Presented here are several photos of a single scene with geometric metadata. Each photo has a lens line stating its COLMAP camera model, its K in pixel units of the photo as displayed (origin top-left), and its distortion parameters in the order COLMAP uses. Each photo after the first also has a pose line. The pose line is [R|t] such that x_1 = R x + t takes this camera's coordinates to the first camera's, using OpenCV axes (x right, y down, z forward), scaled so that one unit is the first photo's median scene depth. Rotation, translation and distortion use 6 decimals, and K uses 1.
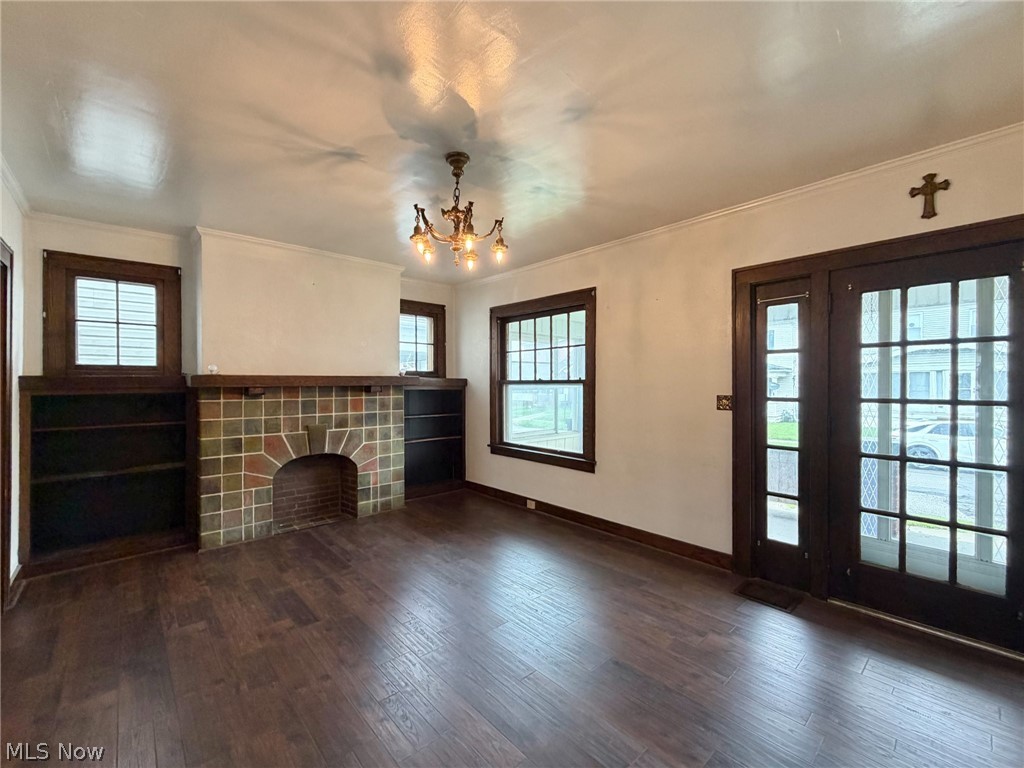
lens RADIAL K [[430.2, 0, 512.0], [0, 430.2, 384.0], [0, 0, 1]] dist [-0.000506, -0.000108]
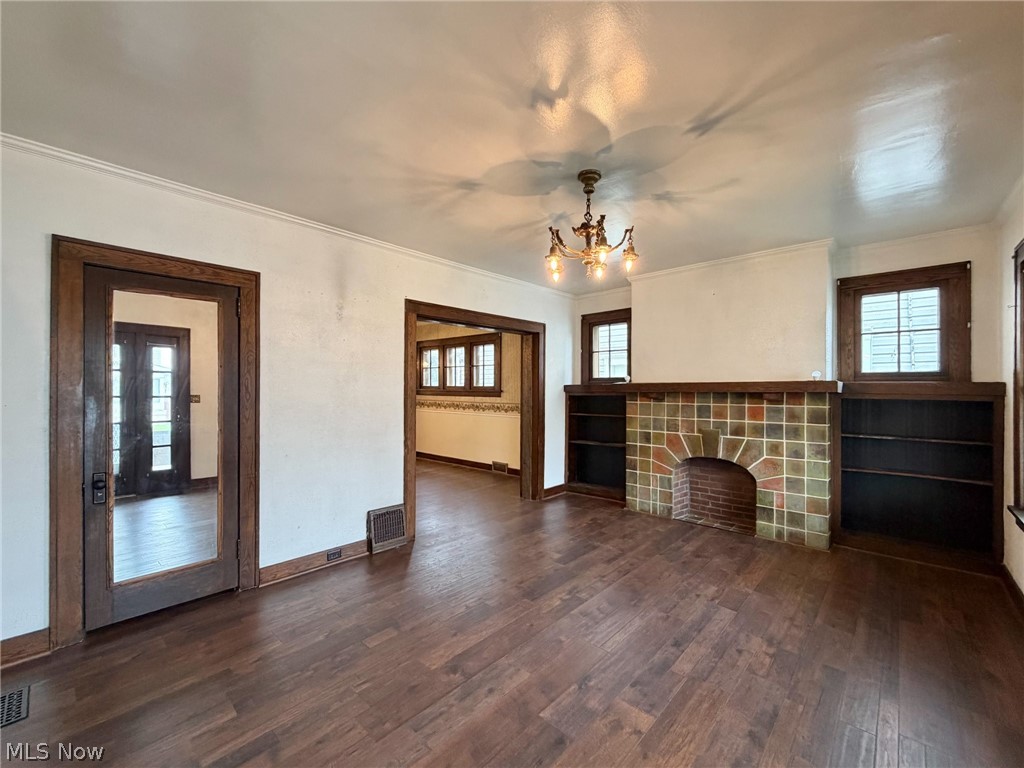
lens RADIAL K [[421.4, 0, 514.5], [0, 421.4, 387.2], [0, 0, 1]] dist [0.000764, 0.000180]
pose [[0.099776, -0.000728, -0.995010, 0.527051], [-0.002689, 0.999996, -0.001002, -0.005046], [0.995006, 0.002775, 0.099774, 0.435053]]
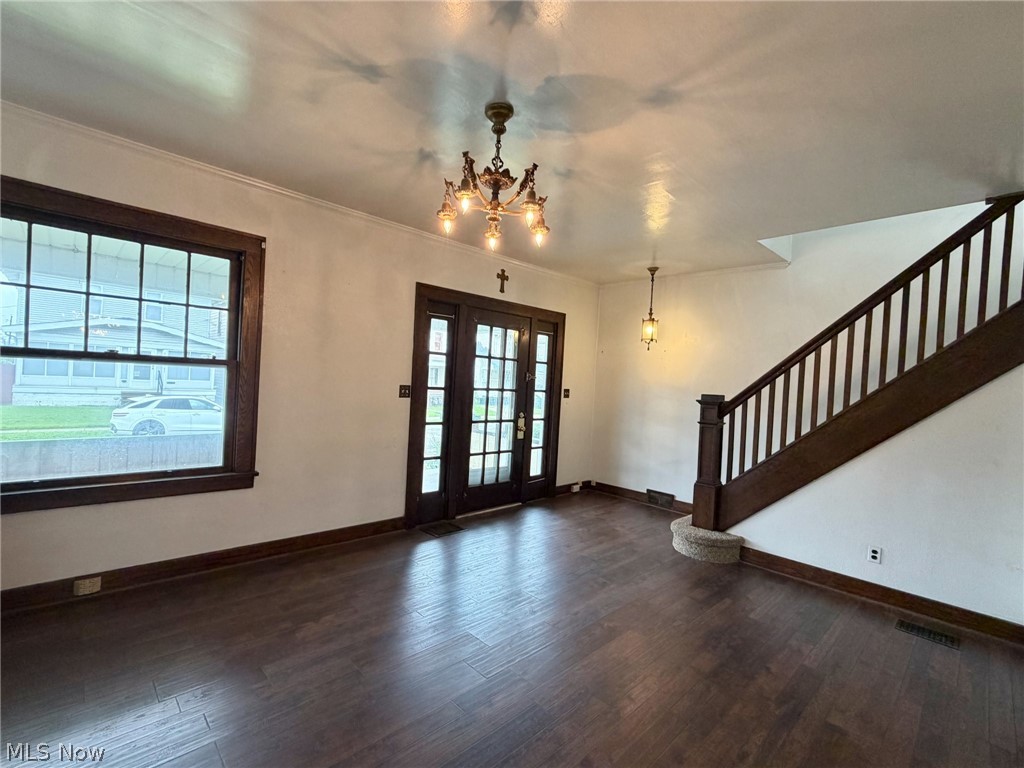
lens RADIAL K [[456.0, 0, 512.0], [0, 456.0, 384.0], [0, 0, 1]] dist [0.000097, 0.000173]
pose [[-0.027656, -0.010733, 0.999560, -0.615966], [-0.054006, 0.998498, 0.009228, -0.003686], [-0.998158, -0.053727, -0.028194, 0.588918]]
